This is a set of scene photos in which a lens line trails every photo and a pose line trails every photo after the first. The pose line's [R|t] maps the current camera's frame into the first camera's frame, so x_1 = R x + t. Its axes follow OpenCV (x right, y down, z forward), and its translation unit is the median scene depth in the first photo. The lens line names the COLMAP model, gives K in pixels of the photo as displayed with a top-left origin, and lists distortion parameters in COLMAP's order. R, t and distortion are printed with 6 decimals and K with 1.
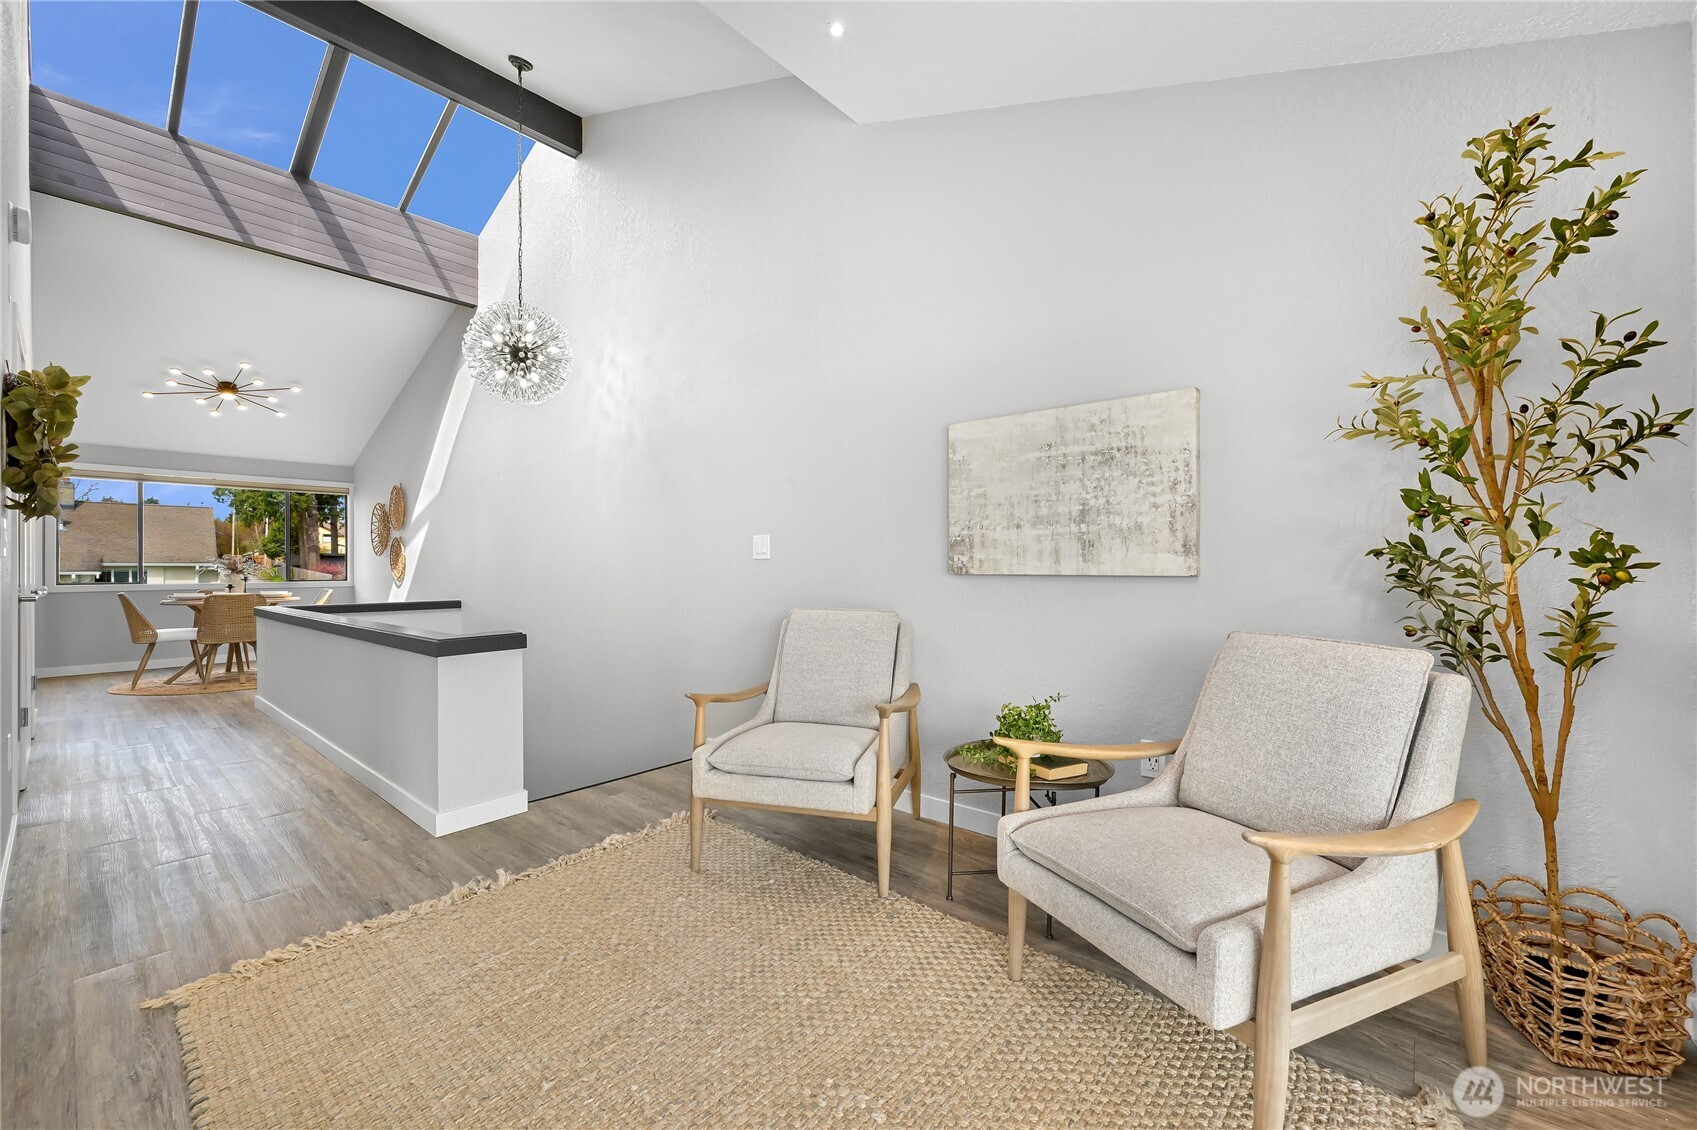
lens RADIAL K [[663.4, 0, 839.5], [0, 663.4, 569.2], [0, 0, 1]] dist [0.000828, -0.000098]
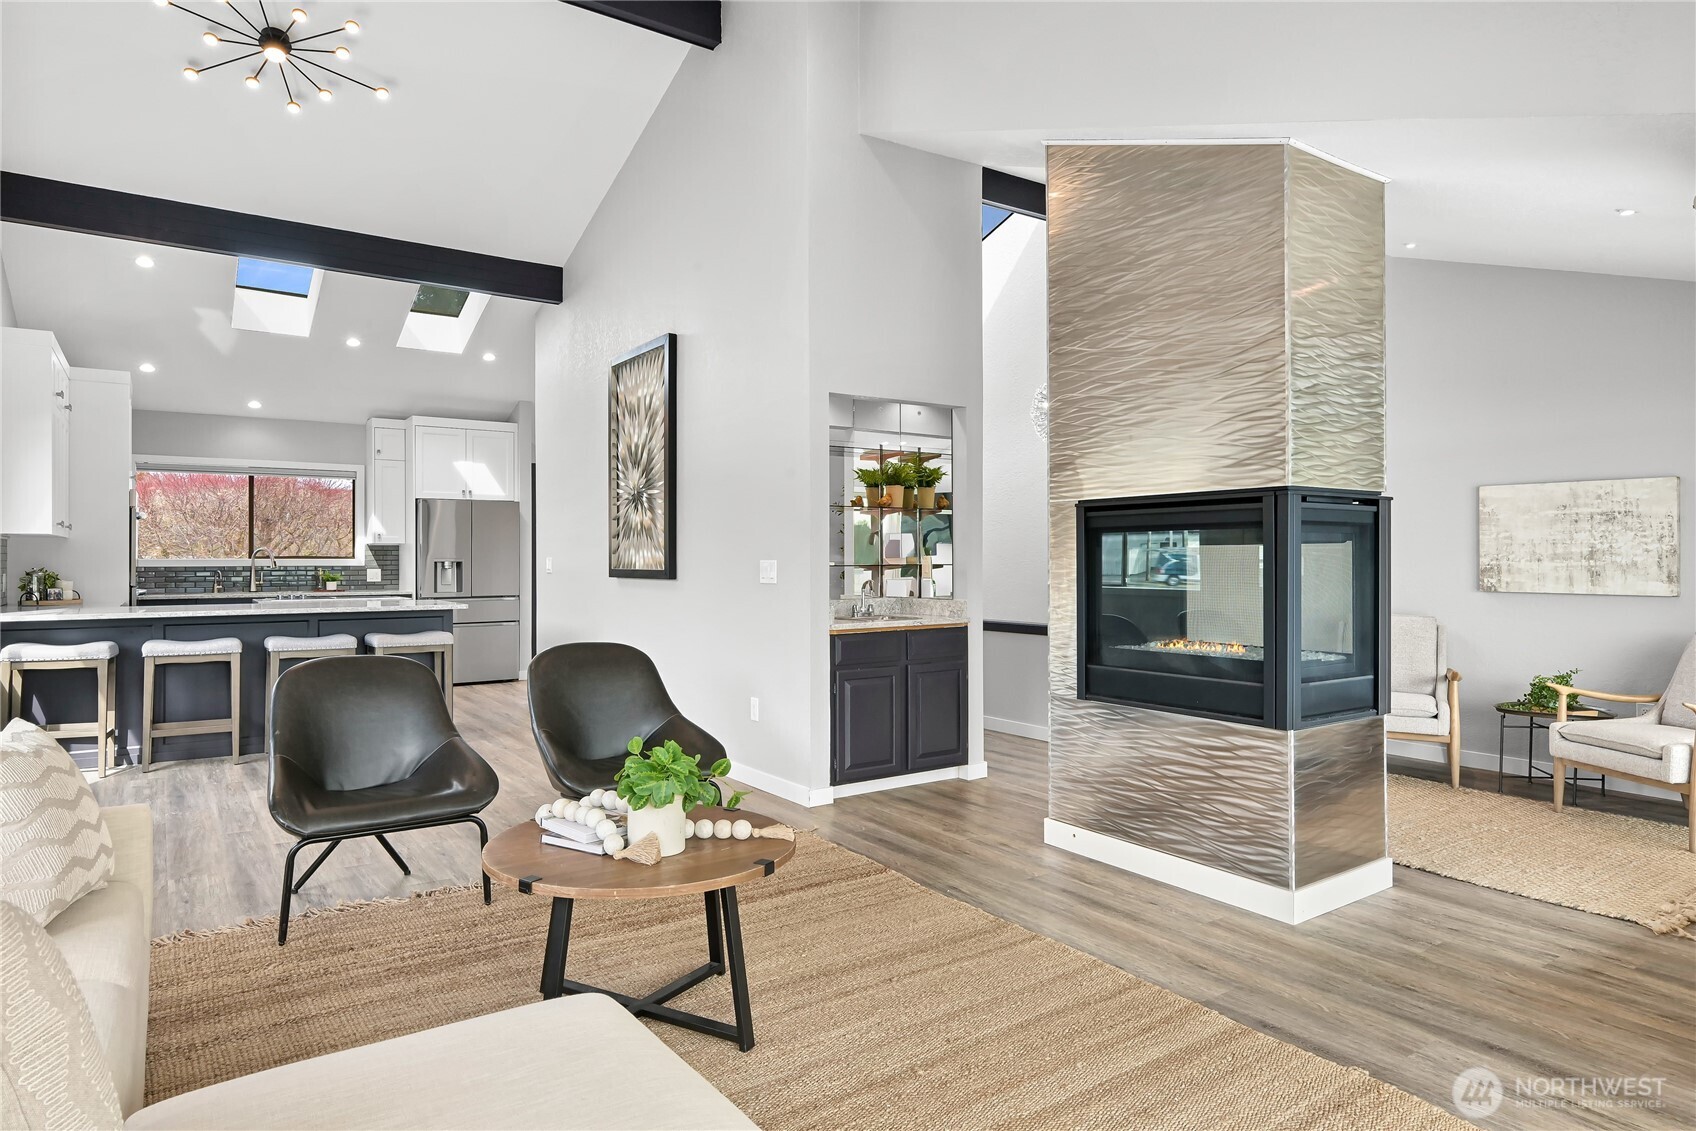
lens RADIAL K [[1019.7, 0, 862.1], [0, 1019.7, 556.9], [0, 0, 1]] dist [0.024079, 0.000054]
pose [[0.975881, 0.000312, -0.218304, -0.741562], [-0.000500, 1.000000, -0.000805, -0.073419], [0.218304, 0.000895, 0.975880, -1.657517]]
